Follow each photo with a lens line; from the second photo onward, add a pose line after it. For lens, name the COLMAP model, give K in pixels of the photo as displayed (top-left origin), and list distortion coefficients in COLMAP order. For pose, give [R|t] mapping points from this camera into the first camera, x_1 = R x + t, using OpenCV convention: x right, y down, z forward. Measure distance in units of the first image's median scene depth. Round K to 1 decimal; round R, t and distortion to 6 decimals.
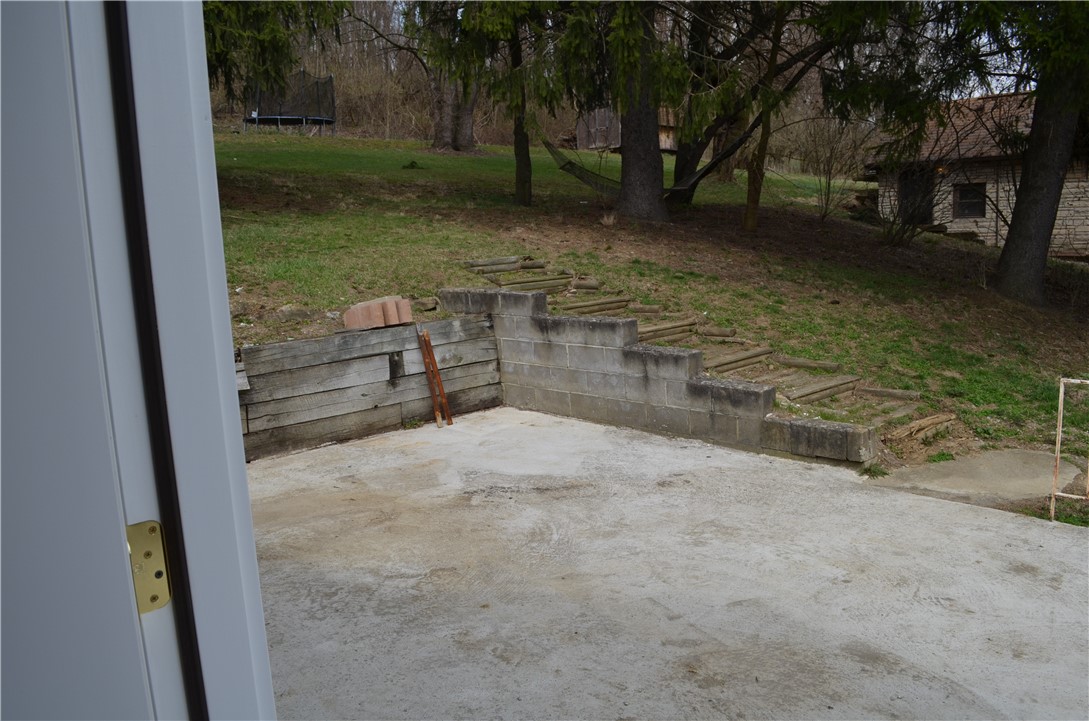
lens RADIAL K [[859.8, 0, 544.0], [0, 859.8, 362.9], [0, 0, 1]] dist [-0.064952, -0.001431]
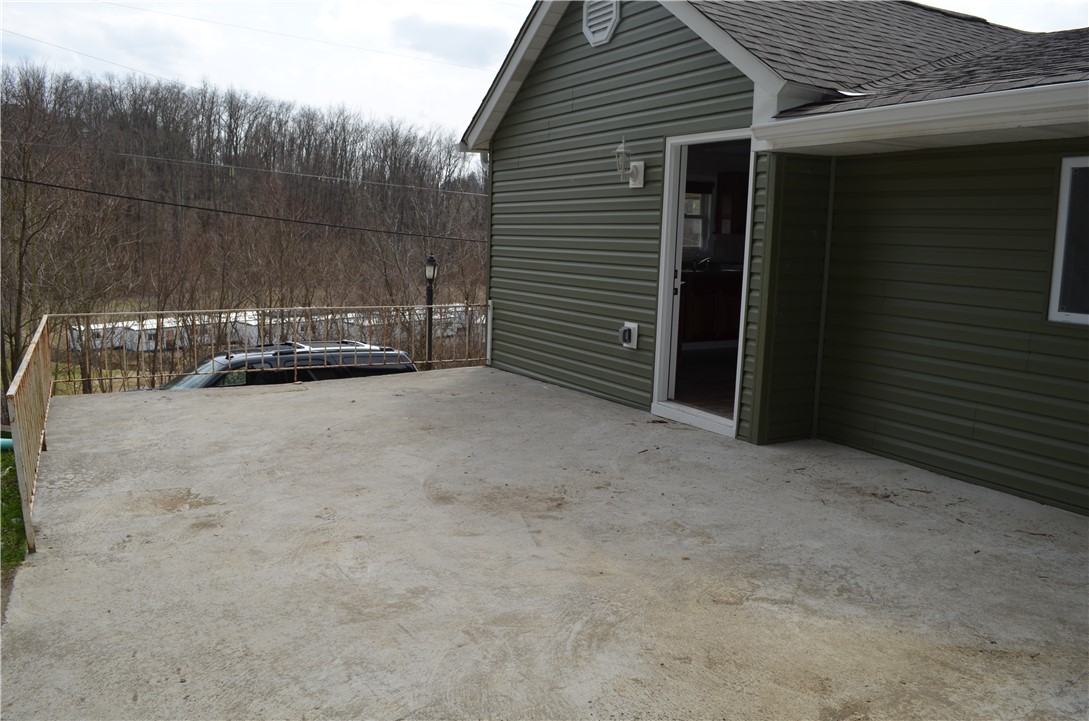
lens RADIAL K [[859.8, 0, 545.2], [0, 859.8, 360.1], [0, 0, 1]] dist [-0.064952, -0.001431]
pose [[-0.959855, -0.021508, 0.279670, -0.183712], [0.055761, 0.962525, 0.265400, -0.244702], [-0.274897, 0.270340, -0.922685, 1.855947]]
